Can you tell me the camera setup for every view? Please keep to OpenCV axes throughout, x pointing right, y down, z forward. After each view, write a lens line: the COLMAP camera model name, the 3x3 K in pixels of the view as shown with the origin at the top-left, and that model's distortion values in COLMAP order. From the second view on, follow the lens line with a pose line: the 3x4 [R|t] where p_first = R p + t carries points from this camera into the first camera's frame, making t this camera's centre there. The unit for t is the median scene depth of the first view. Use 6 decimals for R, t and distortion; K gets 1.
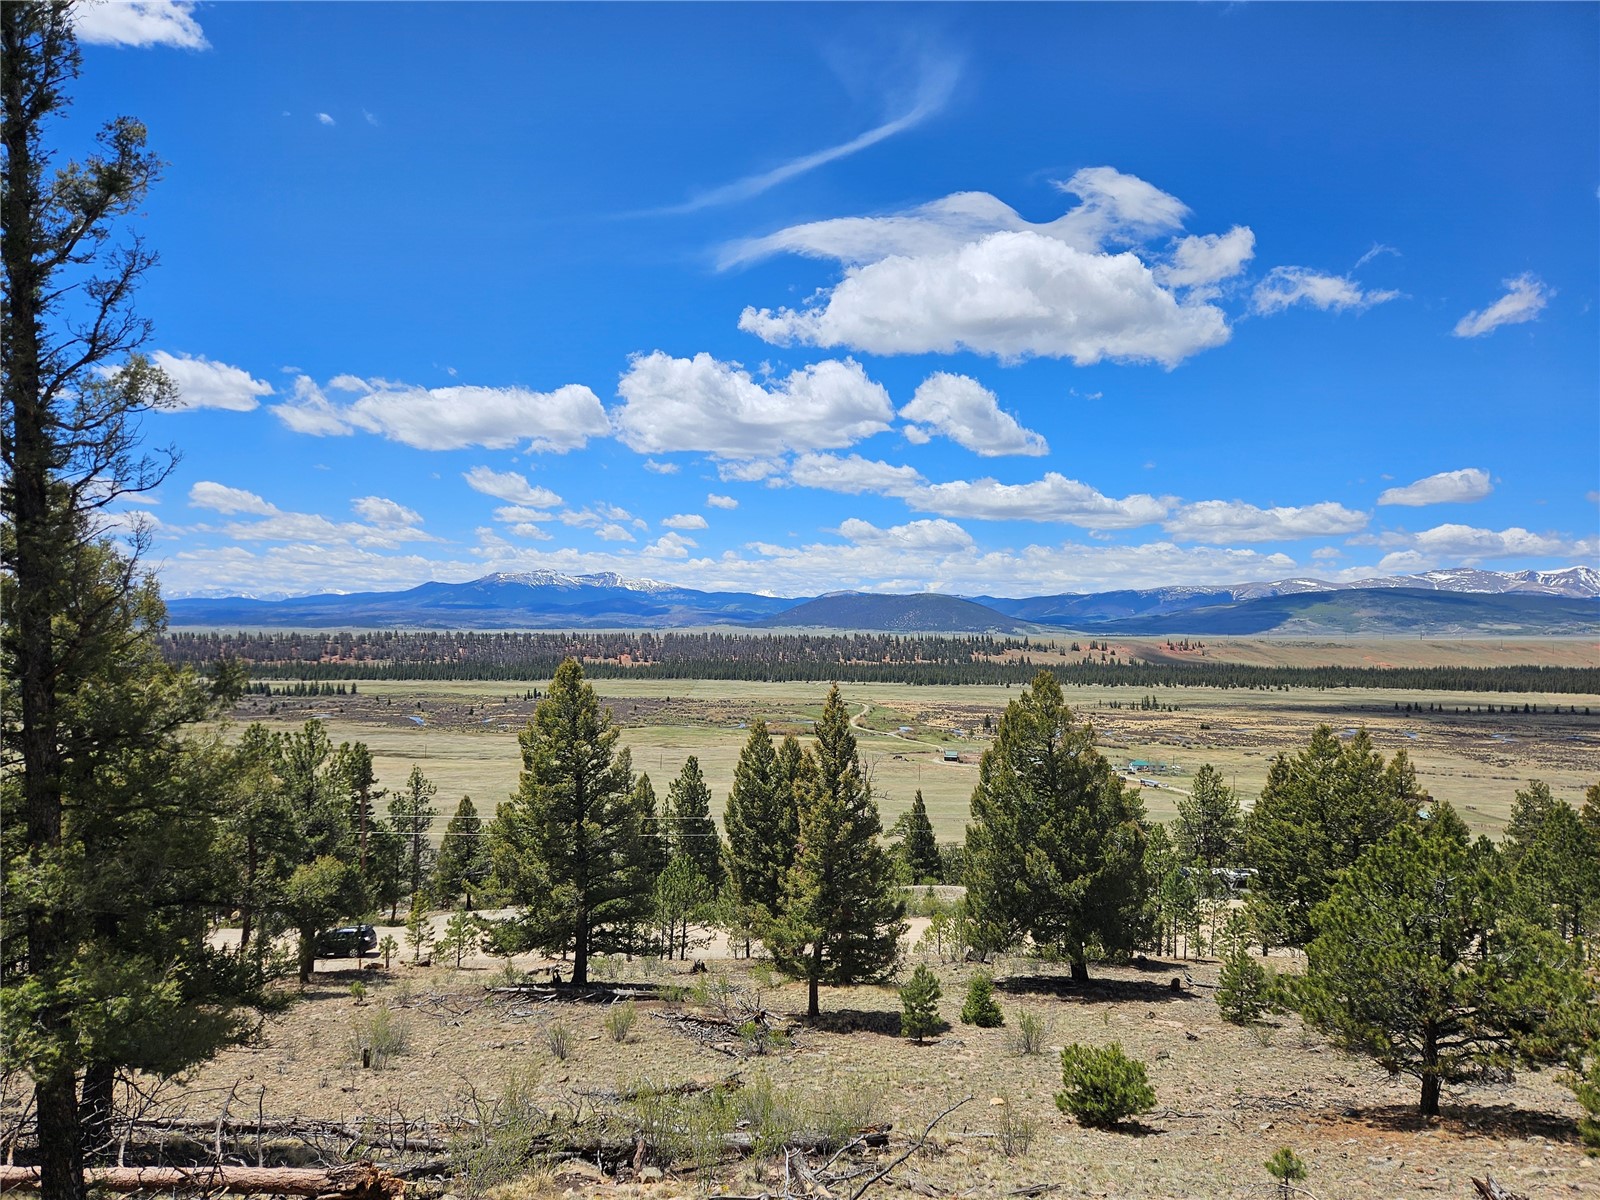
lens RADIAL K [[1156.6, 0, 838.8], [0, 1156.6, 585.4], [0, 0, 1]] dist [0.082719, -0.004694]
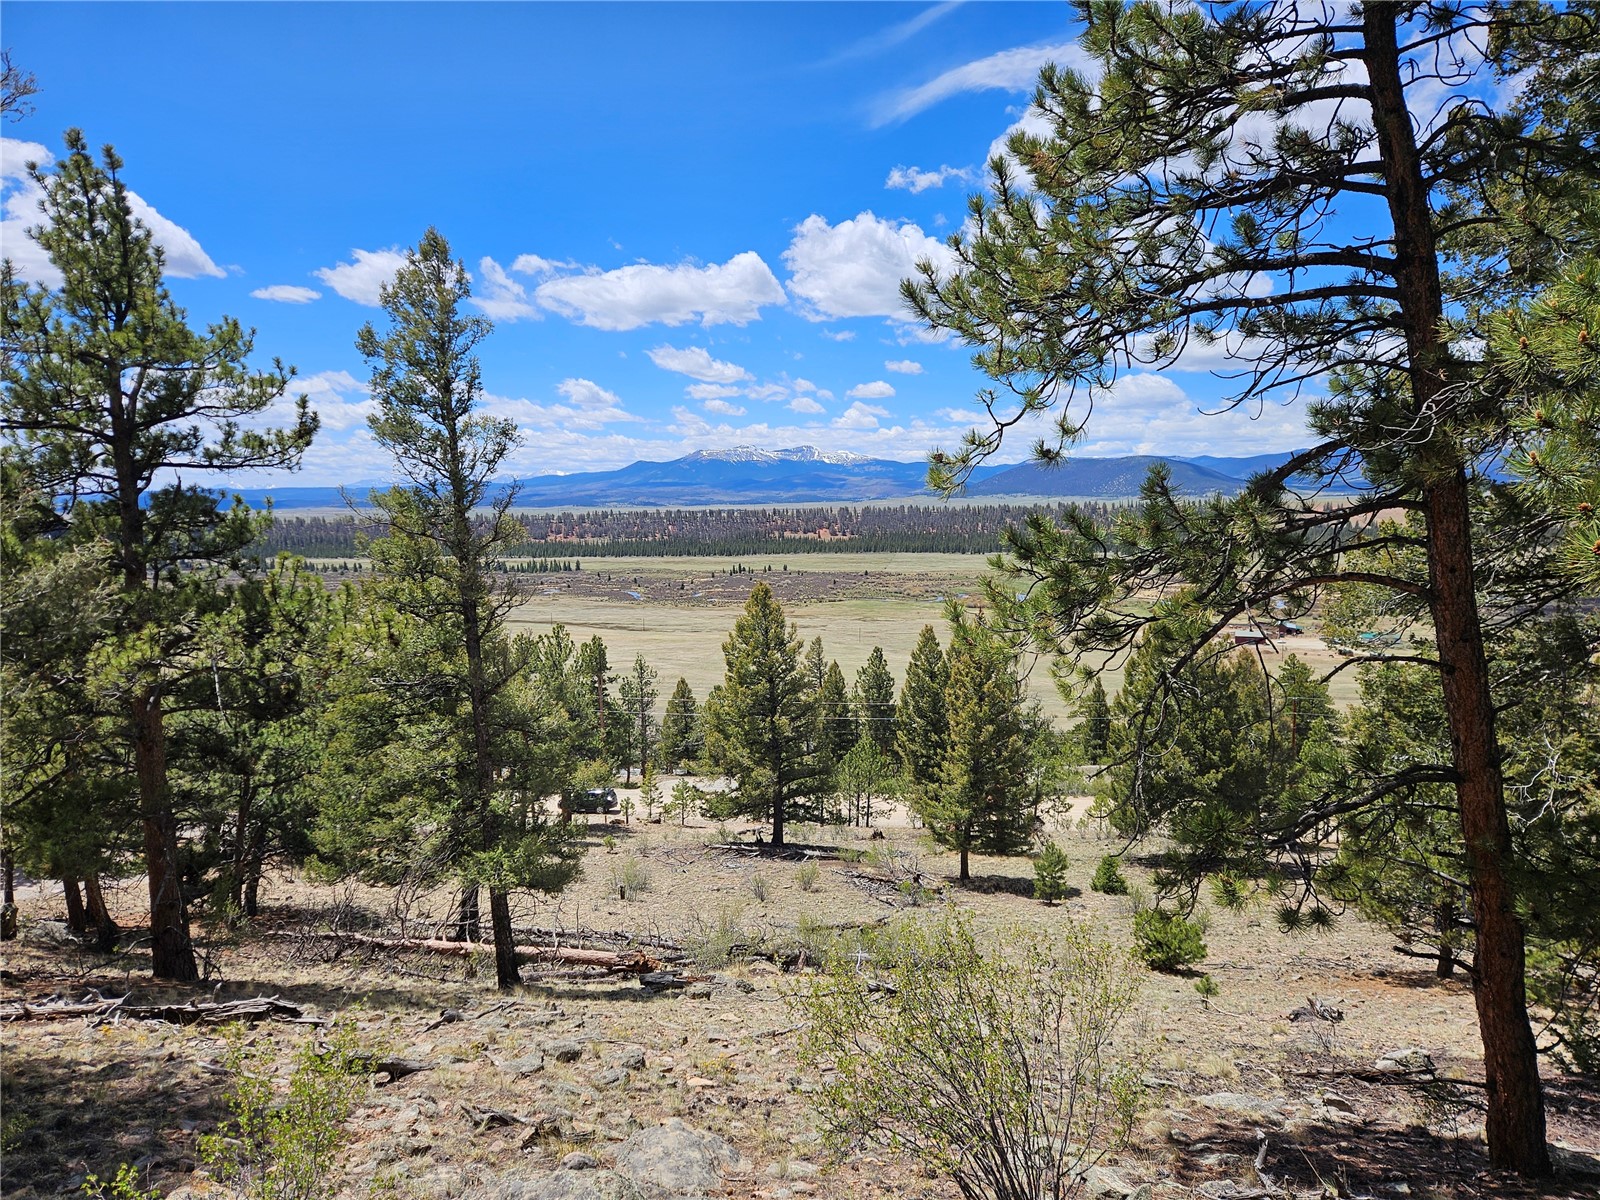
lens RADIAL K [[1170.5, 0, 807.1], [0, 1170.5, 600.0], [0, 0, 1]] dist [0.124541, -0.000275]
pose [[0.980471, -0.007909, -0.196506, 0.042484], [0.032104, 0.992225, 0.120249, -0.048839], [0.194027, -0.124209, 0.973101, -0.128411]]
